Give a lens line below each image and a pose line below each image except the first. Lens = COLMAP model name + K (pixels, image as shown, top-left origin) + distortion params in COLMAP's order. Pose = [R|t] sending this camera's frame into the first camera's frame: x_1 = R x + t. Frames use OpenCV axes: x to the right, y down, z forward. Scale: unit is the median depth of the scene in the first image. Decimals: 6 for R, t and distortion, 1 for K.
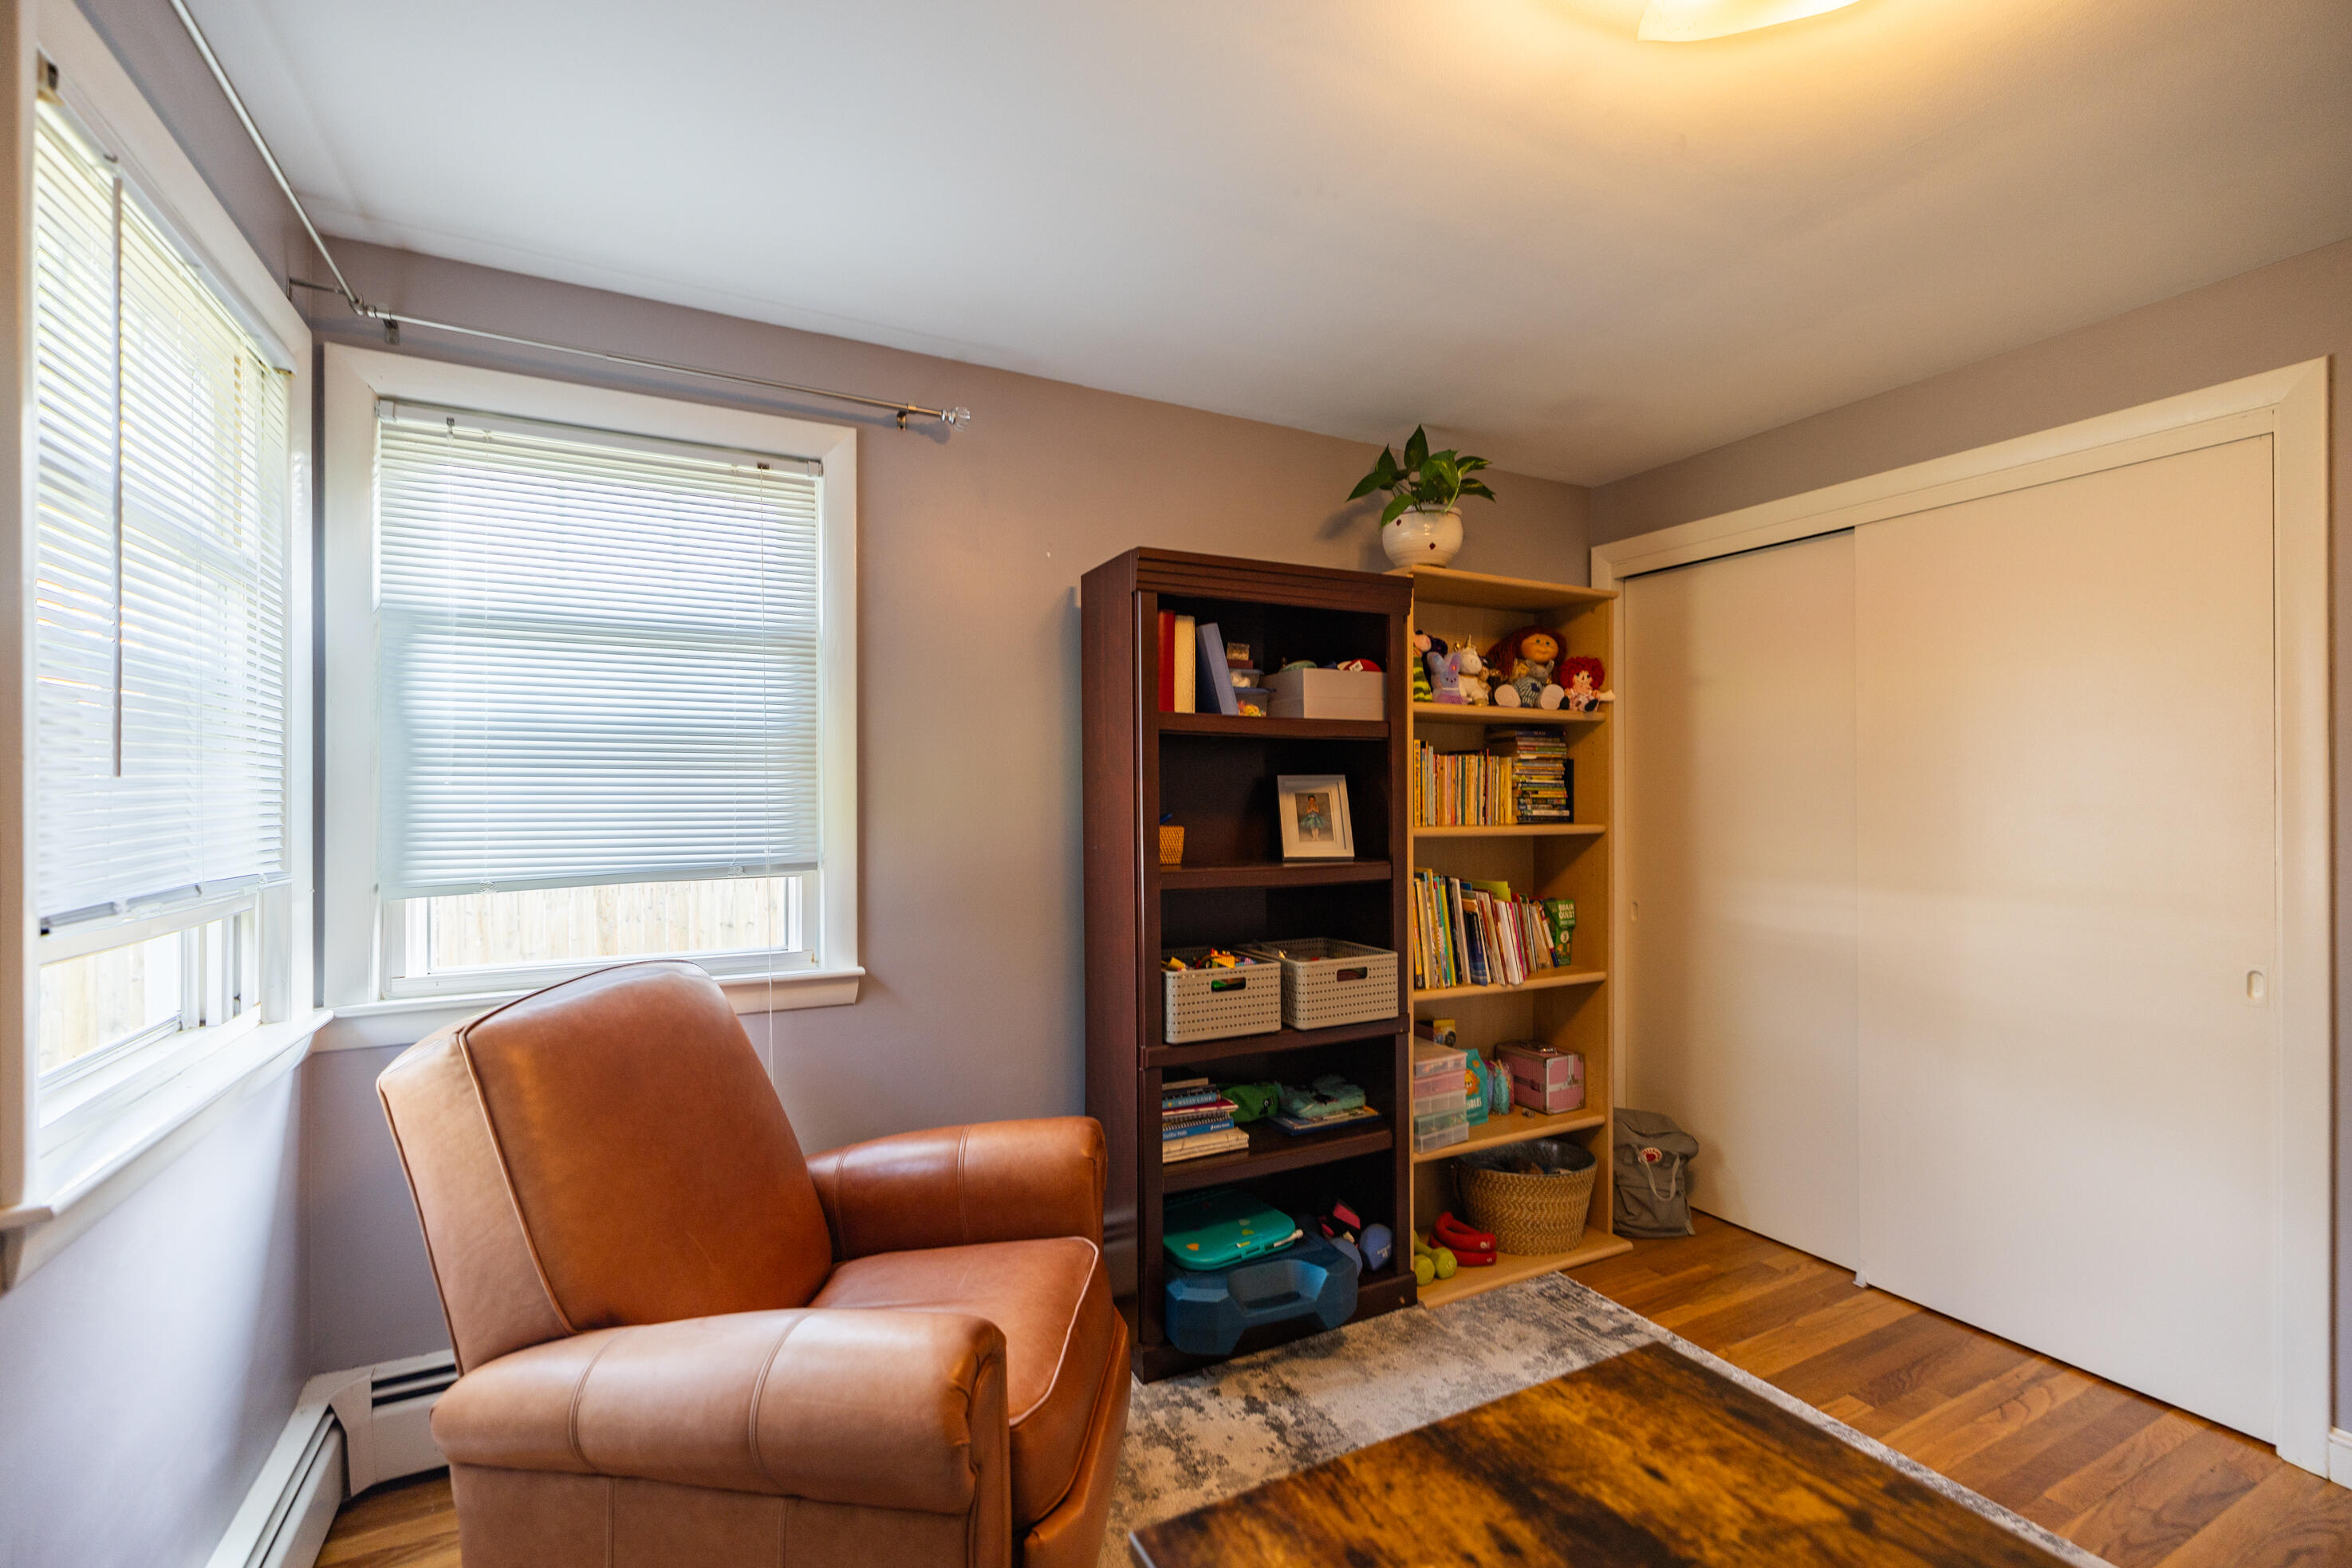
lens RADIAL K [[1000.1, 0, 1168.4], [0, 1000.1, 795.1], [0, 0, 1]] dist [-0.002336, -0.000455]
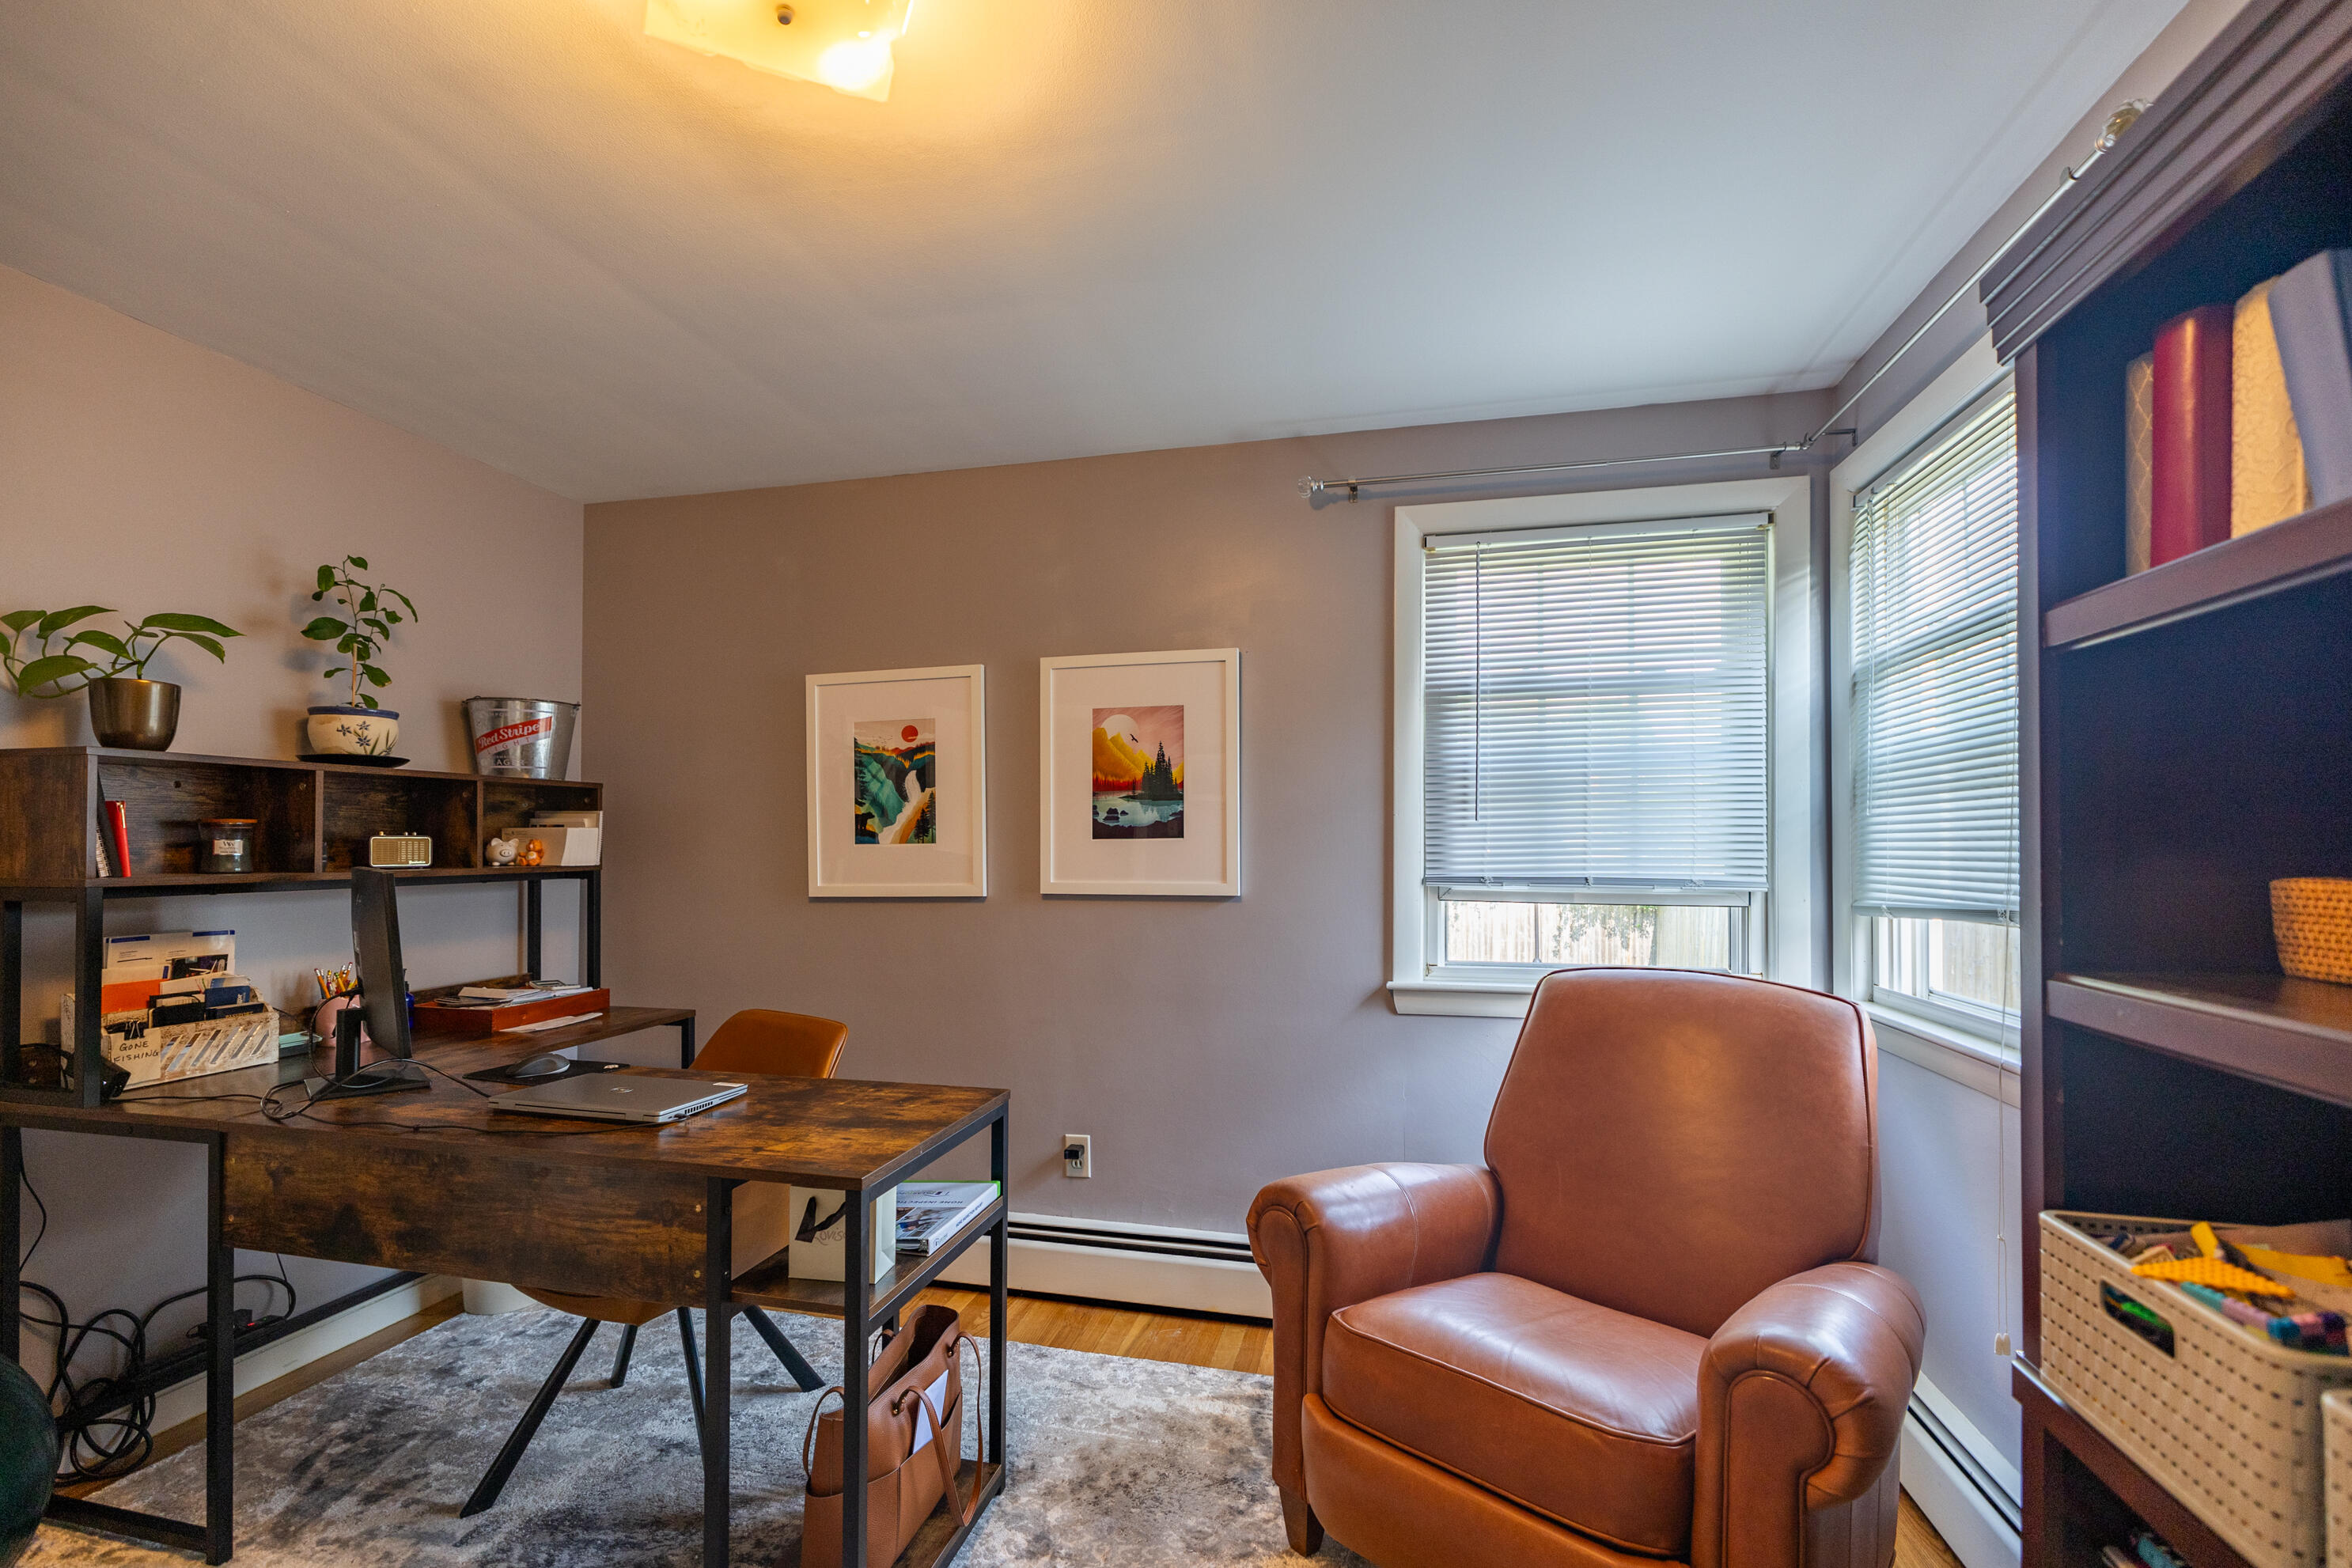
lens RADIAL K [[1037.6, 0, 1153.9], [0, 1037.6, 842.3], [0, 0, 1]] dist [0.000082, -0.000341]
pose [[-0.657977, -0.006025, -0.753014, 0.573402], [-0.000865, 0.999973, -0.007245, 0.023796], [0.753038, -0.004115, -0.657965, 0.981645]]
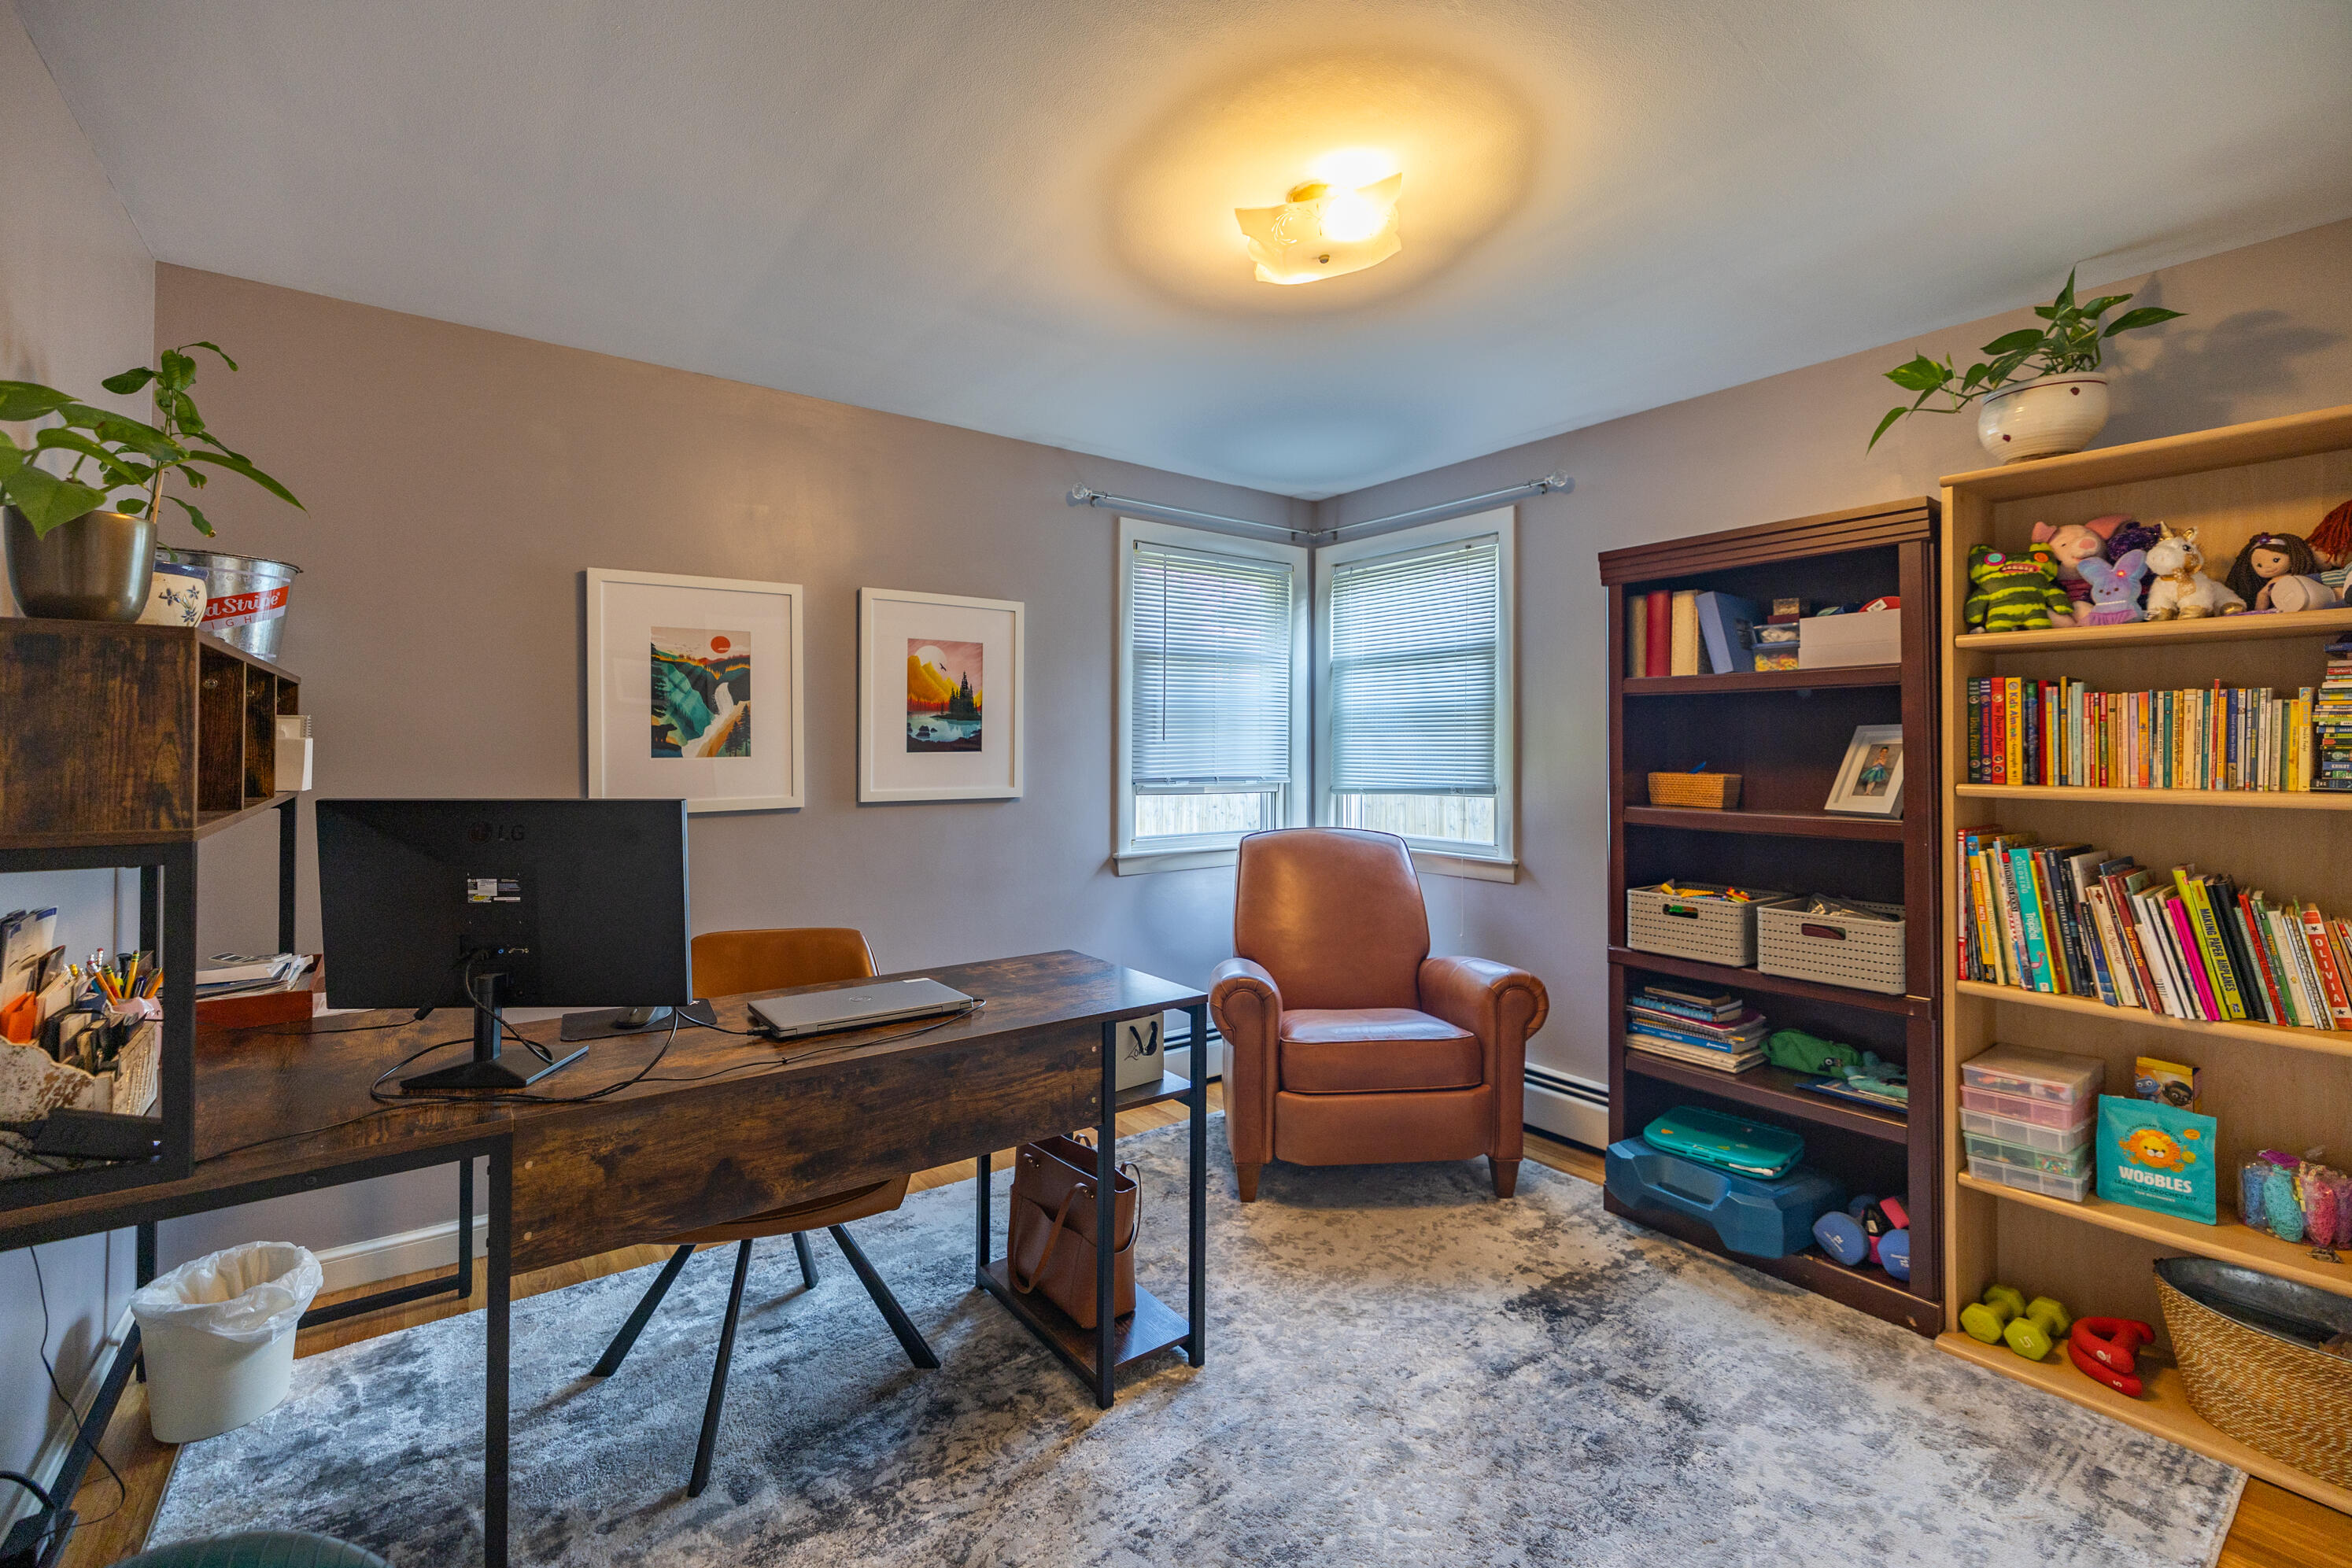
lens RADIAL K [[1006.6, 0, 1167.5], [0, 1006.6, 744.7], [0, 0, 1]] dist [-0.000780, -0.000189]
pose [[0.164682, -0.002384, -0.986344, 1.107089], [-0.002661, 0.999992, -0.002861, 0.003326], [0.986343, 0.003096, 0.164675, 0.229978]]
